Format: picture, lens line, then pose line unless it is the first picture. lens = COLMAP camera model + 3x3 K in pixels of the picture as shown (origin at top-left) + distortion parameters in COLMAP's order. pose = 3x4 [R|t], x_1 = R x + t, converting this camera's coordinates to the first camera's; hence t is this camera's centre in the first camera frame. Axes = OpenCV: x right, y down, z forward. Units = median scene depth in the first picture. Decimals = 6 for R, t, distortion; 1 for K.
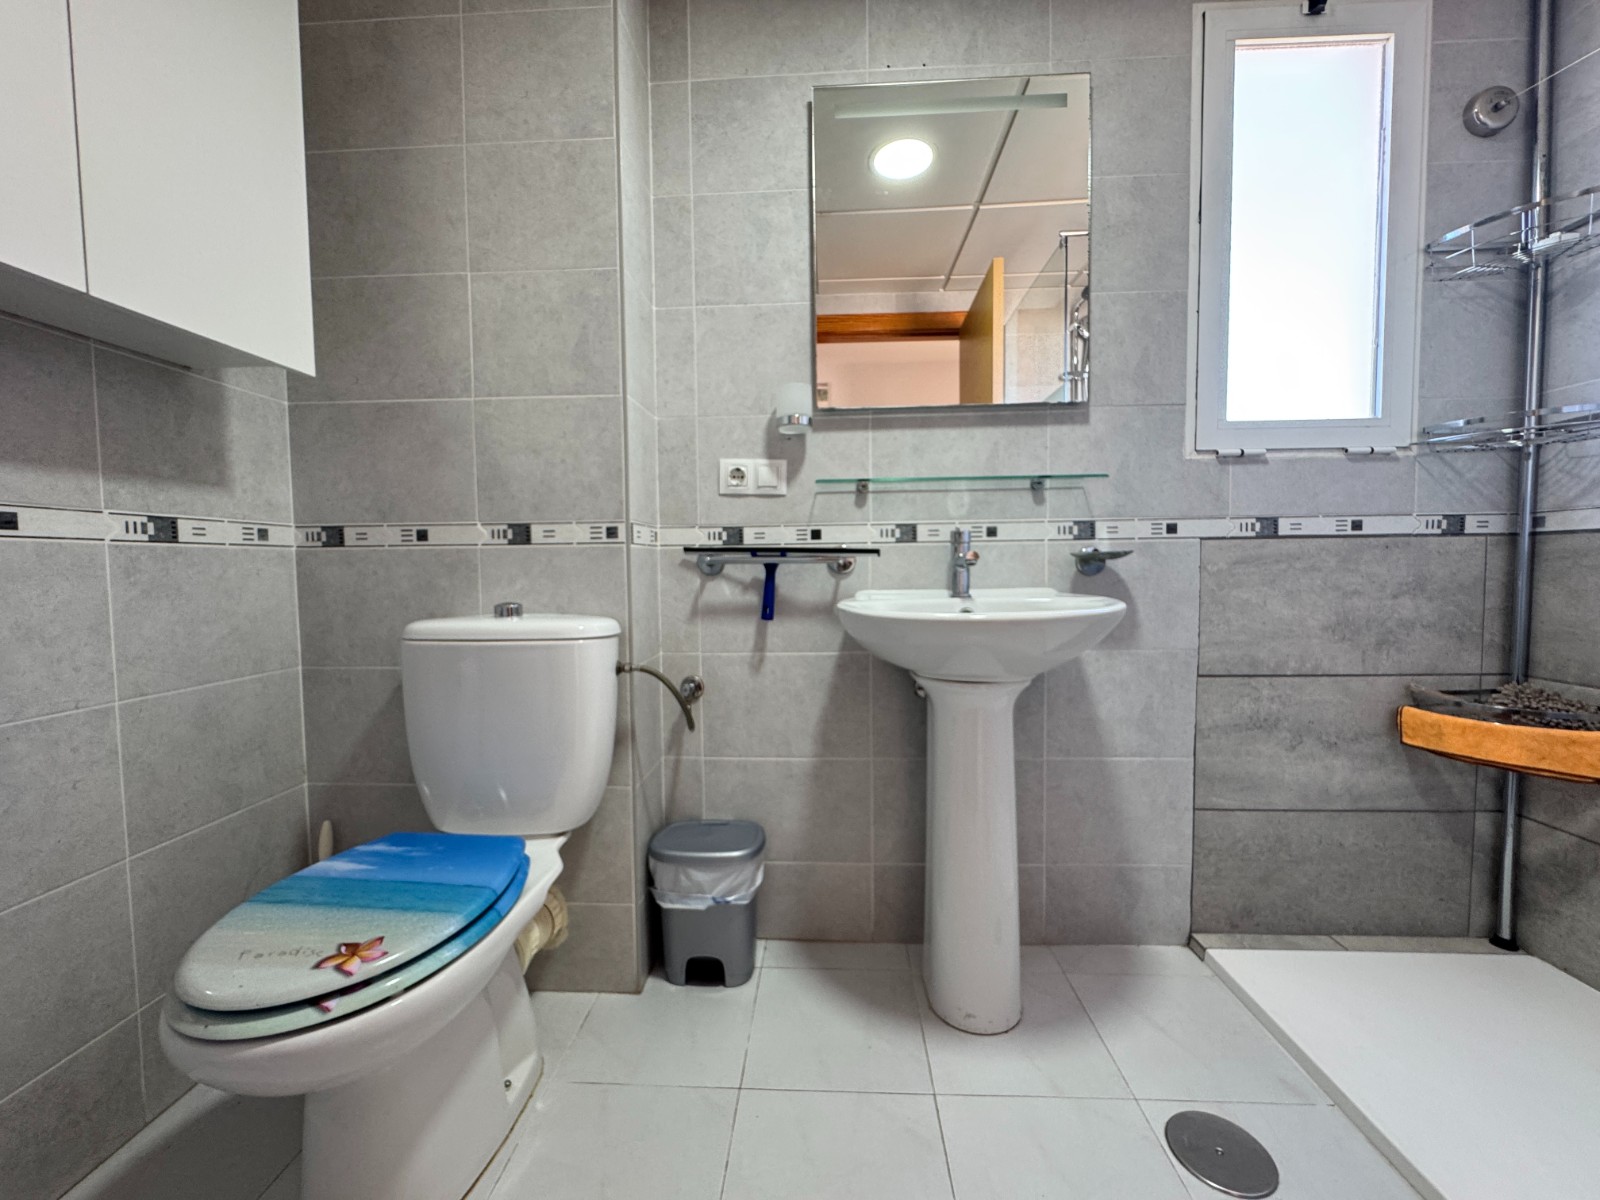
lens RADIAL K [[641.3, 0, 798.9], [0, 641.3, 598.6], [0, 0, 1]] dist [-0.003715, 0.000688]
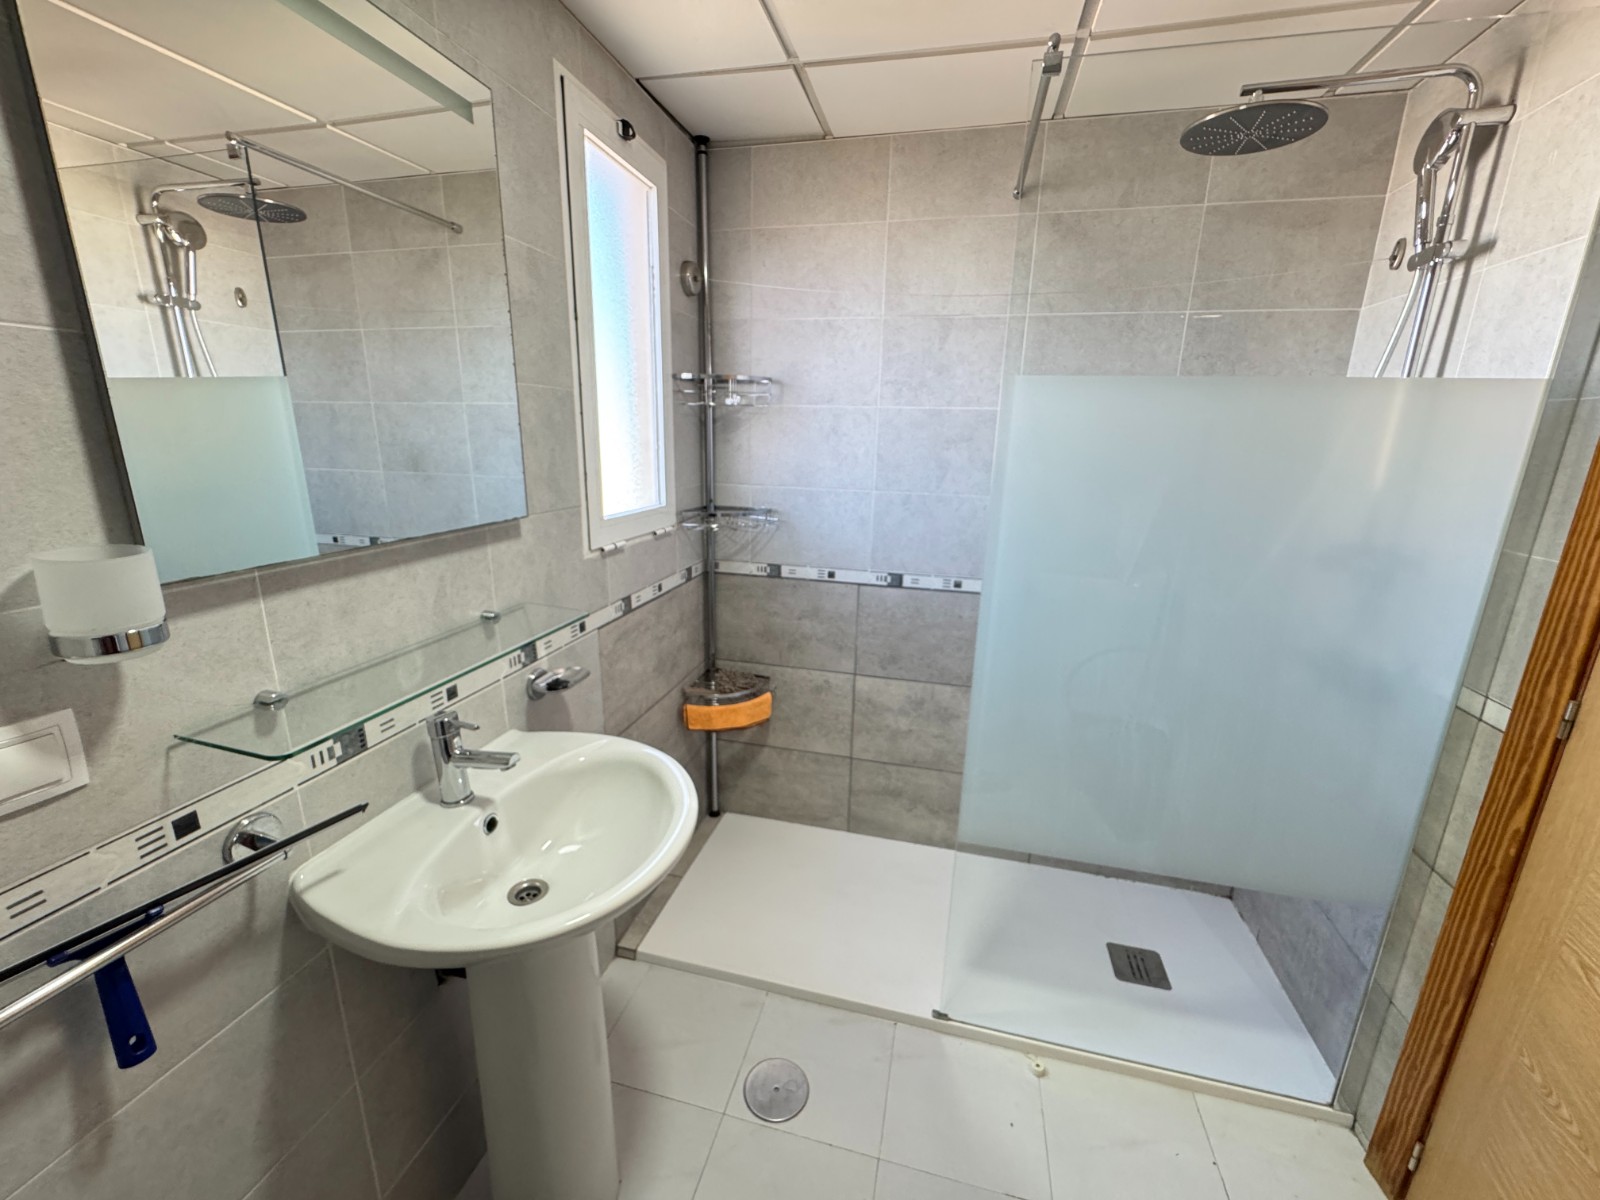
lens RADIAL K [[641.3, 0, 798.3], [0, 641.3, 601.1], [0, 0, 1]] dist [-0.003715, 0.000688]
pose [[0.197910, -0.233037, 0.952116, -0.317936], [0.029548, 0.972306, 0.231837, -0.379431], [-0.979775, -0.017750, 0.199315, 0.460765]]
